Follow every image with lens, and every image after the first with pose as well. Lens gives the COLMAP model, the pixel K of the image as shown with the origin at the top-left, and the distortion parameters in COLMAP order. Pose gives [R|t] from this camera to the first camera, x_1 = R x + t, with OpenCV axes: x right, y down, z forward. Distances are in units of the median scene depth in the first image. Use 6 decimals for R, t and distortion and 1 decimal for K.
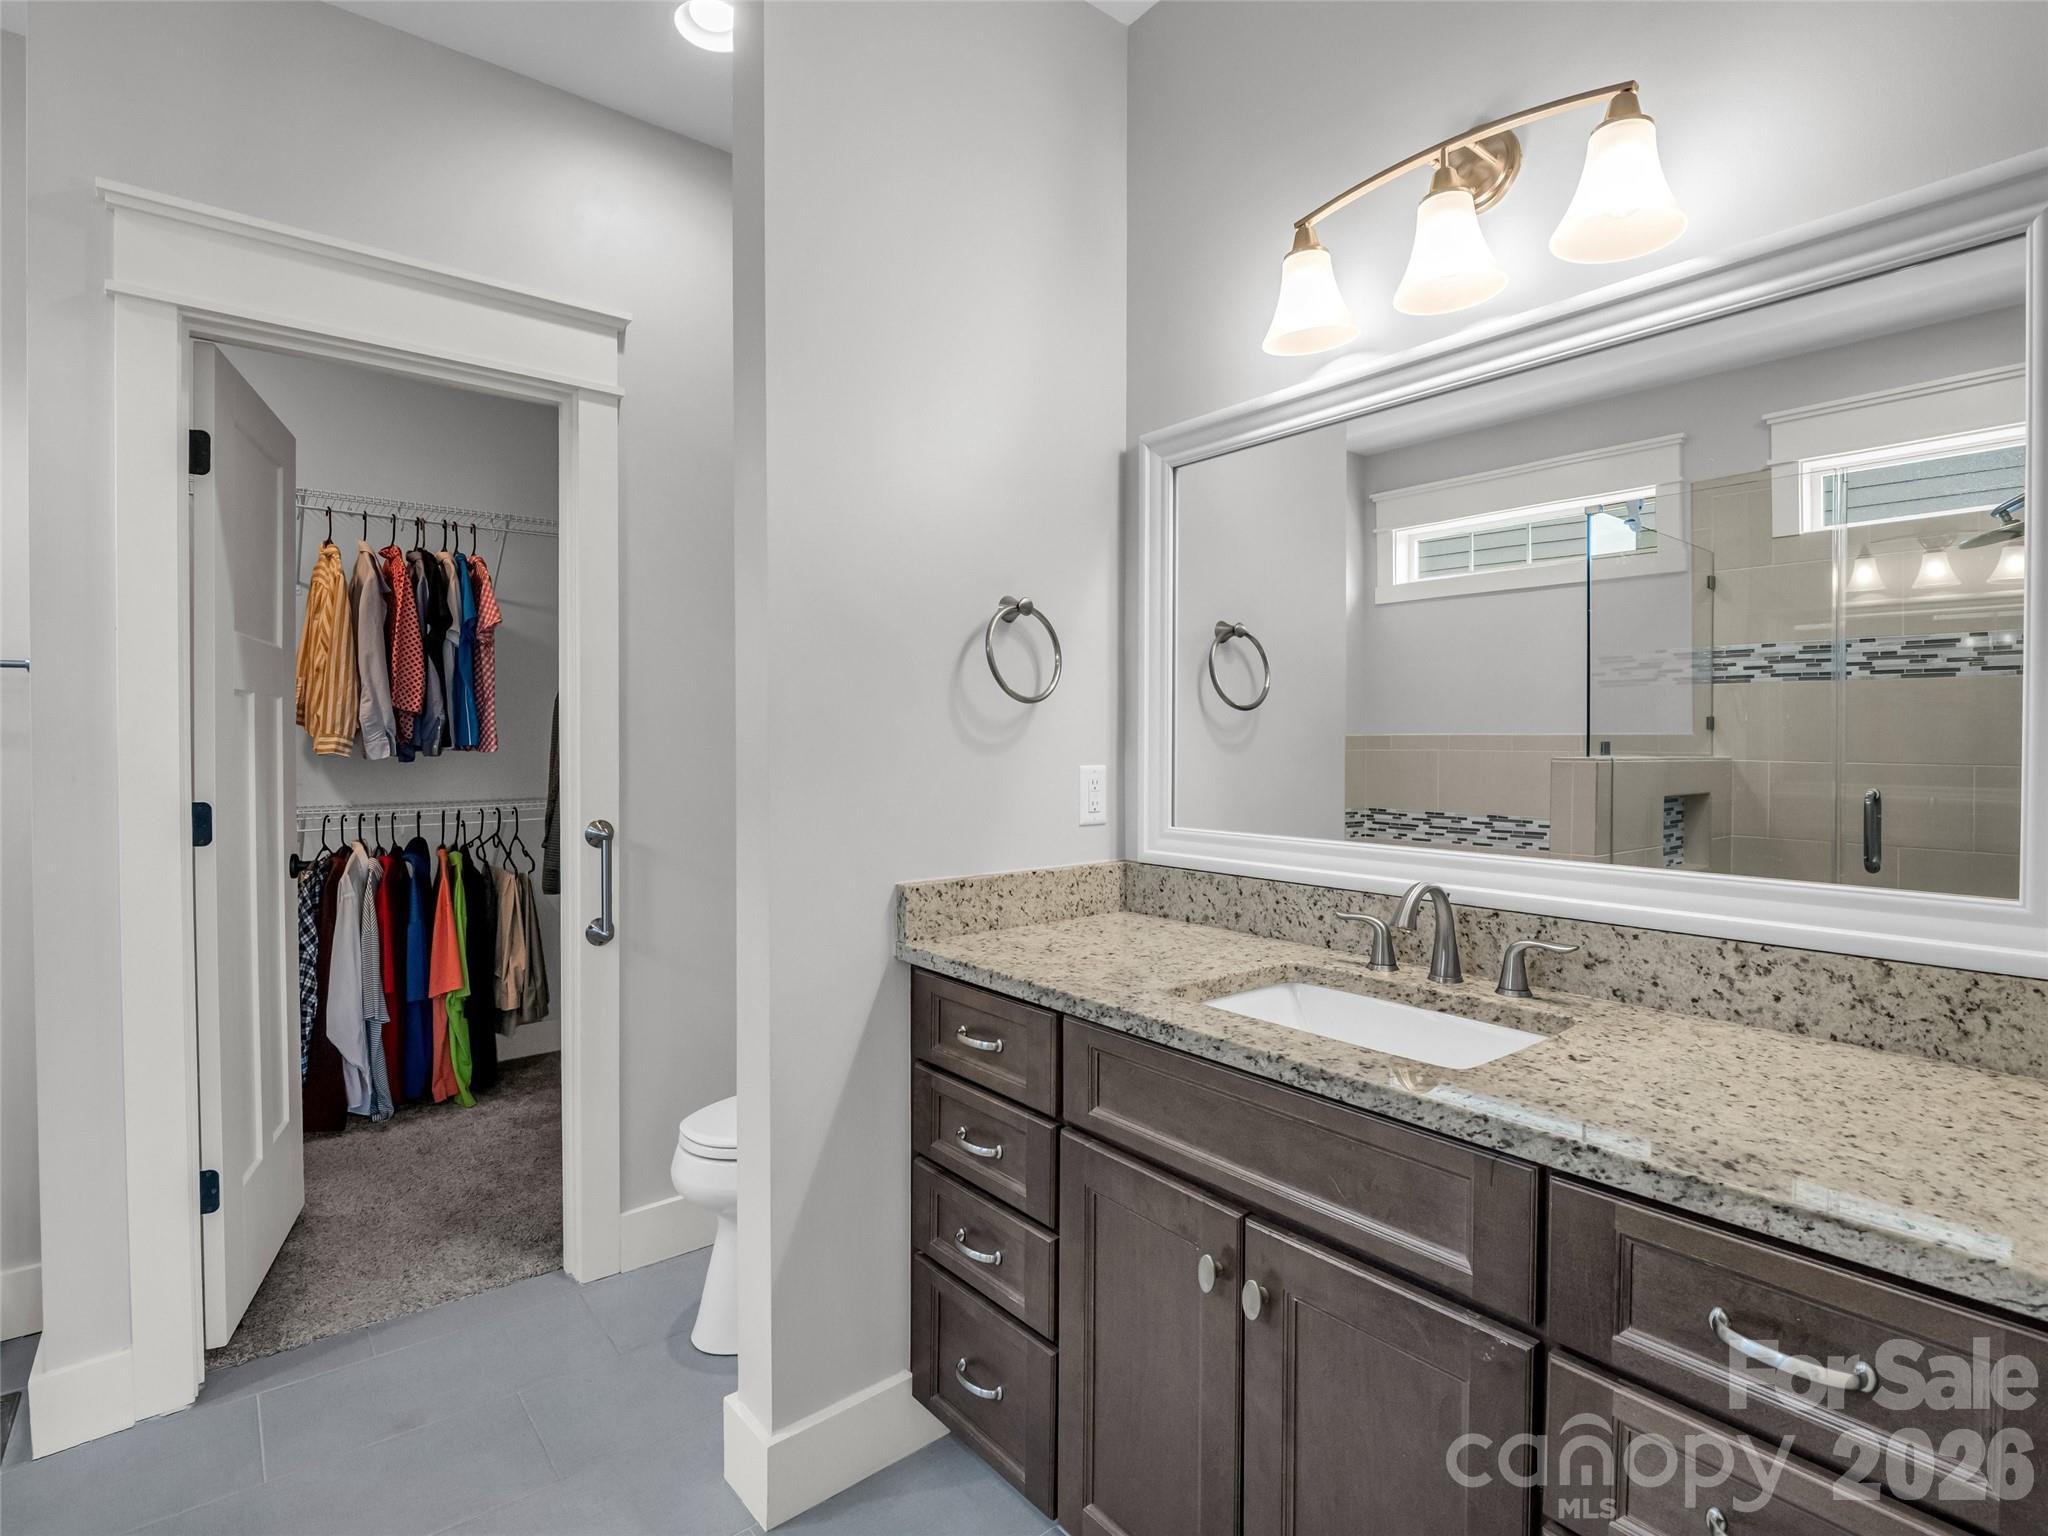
lens RADIAL K [[1019.2, 0, 981.4], [0, 1019.2, 770.3], [0, 0, 1]] dist [-0.001477, -0.000650]
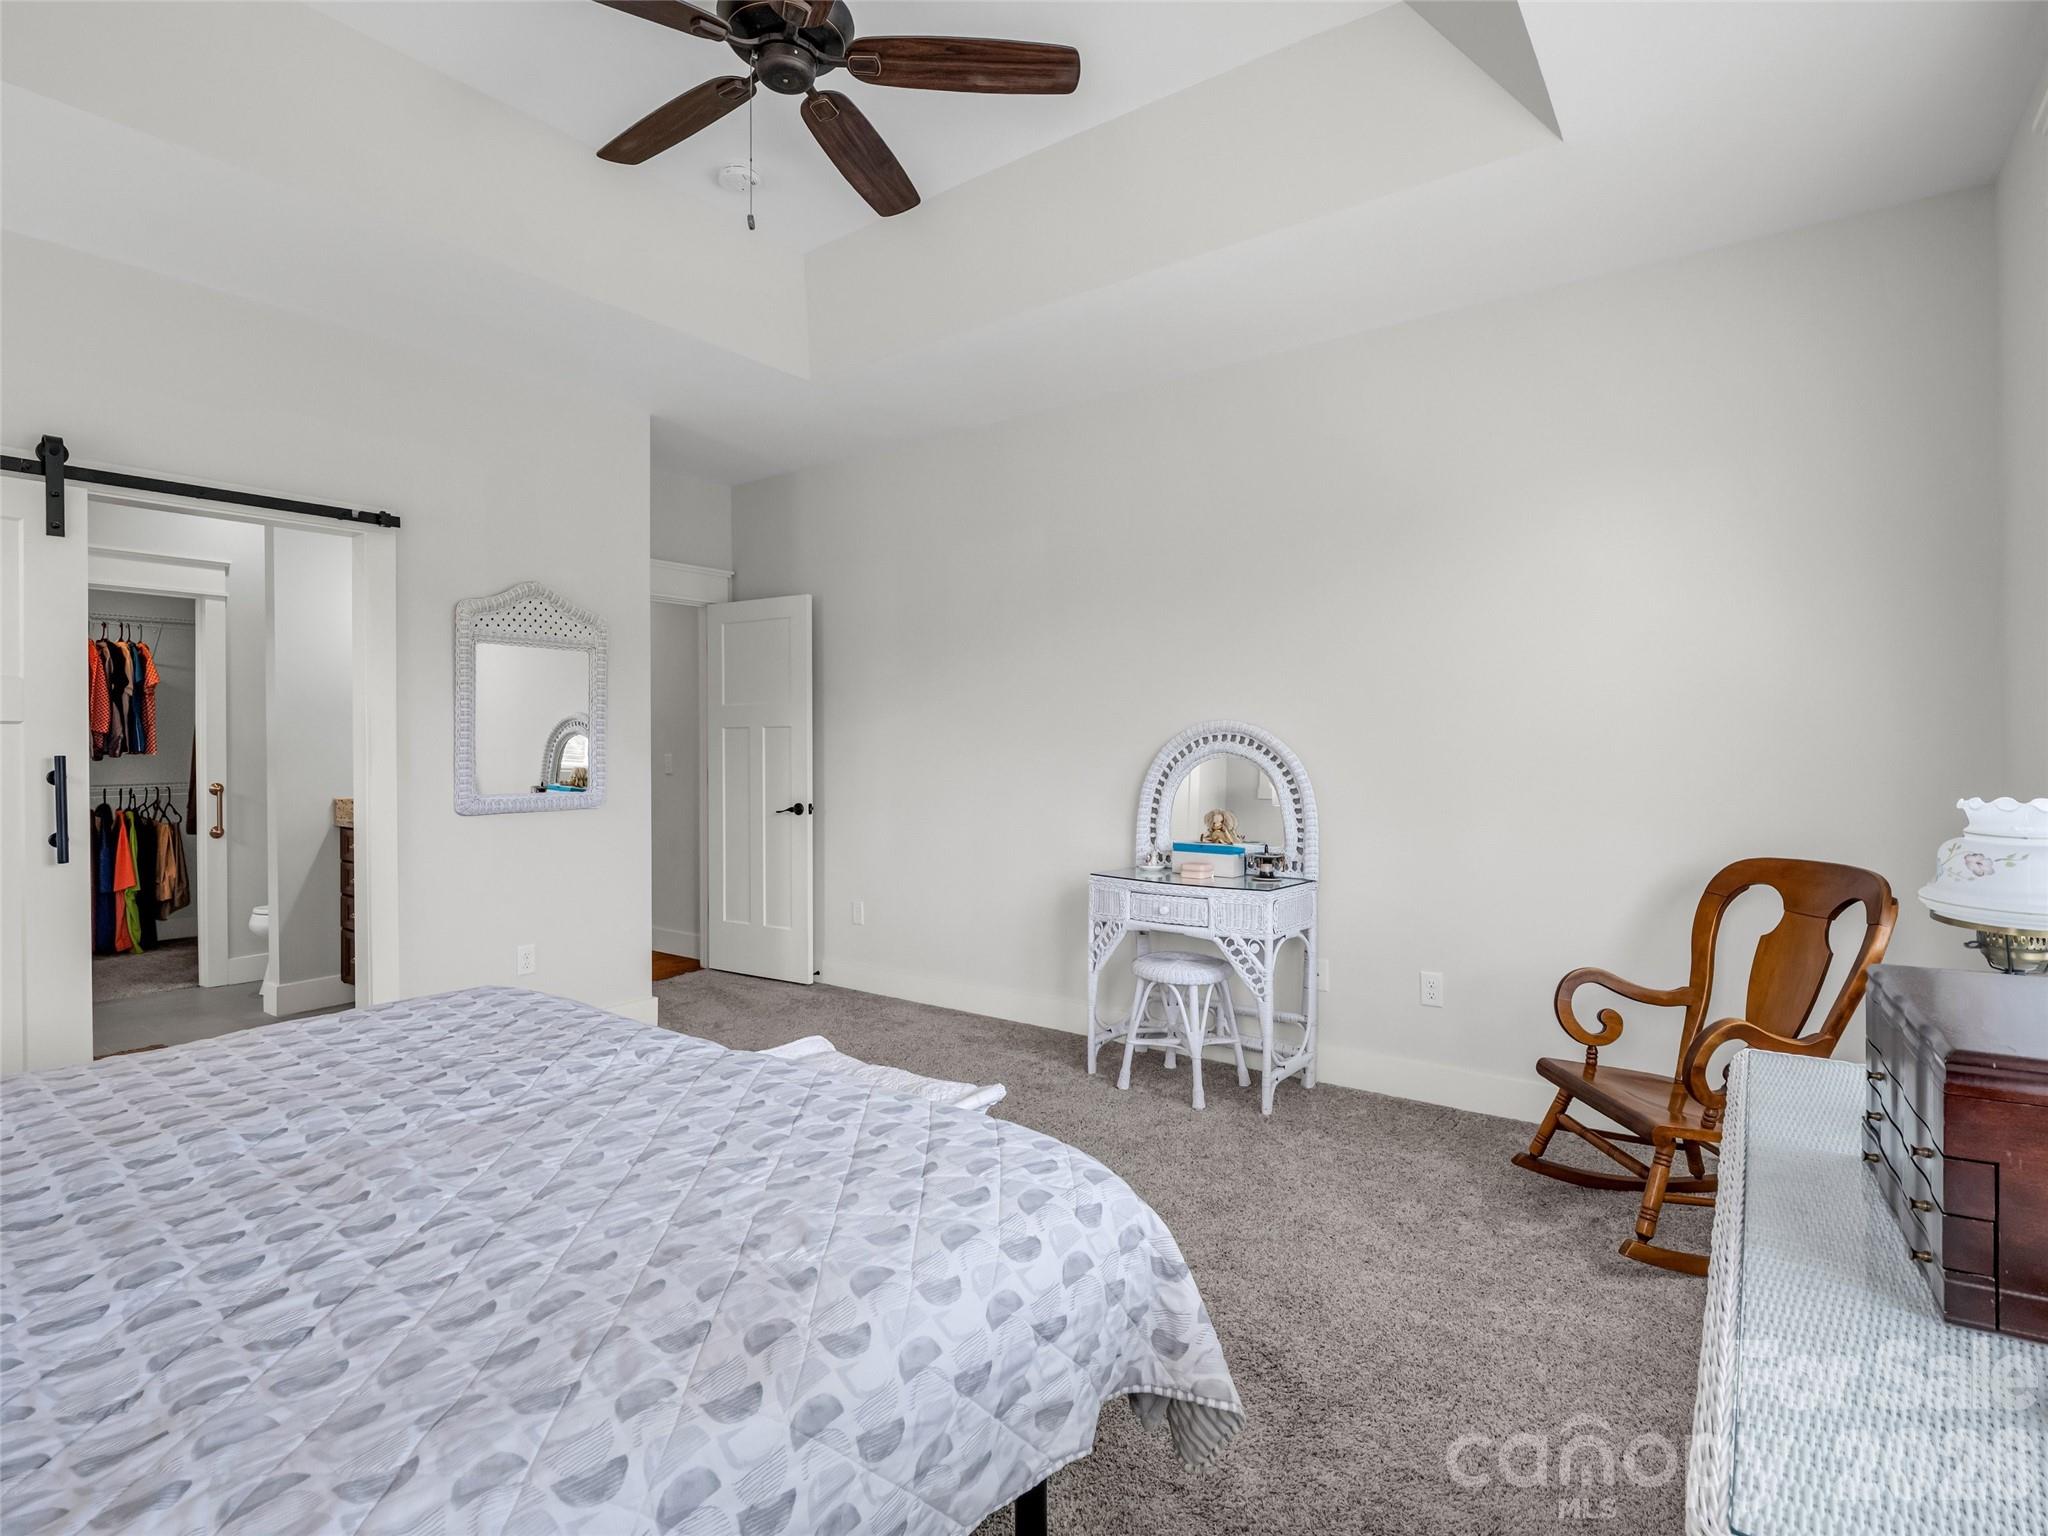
lens RADIAL K [[1019.2, 0, 981.4], [0, 1019.2, 770.3], [0, 0, 1]] dist [-0.001477, -0.000650]
pose [[0.966741, -0.006518, 0.255673, 0.471355], [0.008340, 0.999947, -0.006043, 0.032485], [-0.255620, 0.007974, 0.966744, -1.108596]]
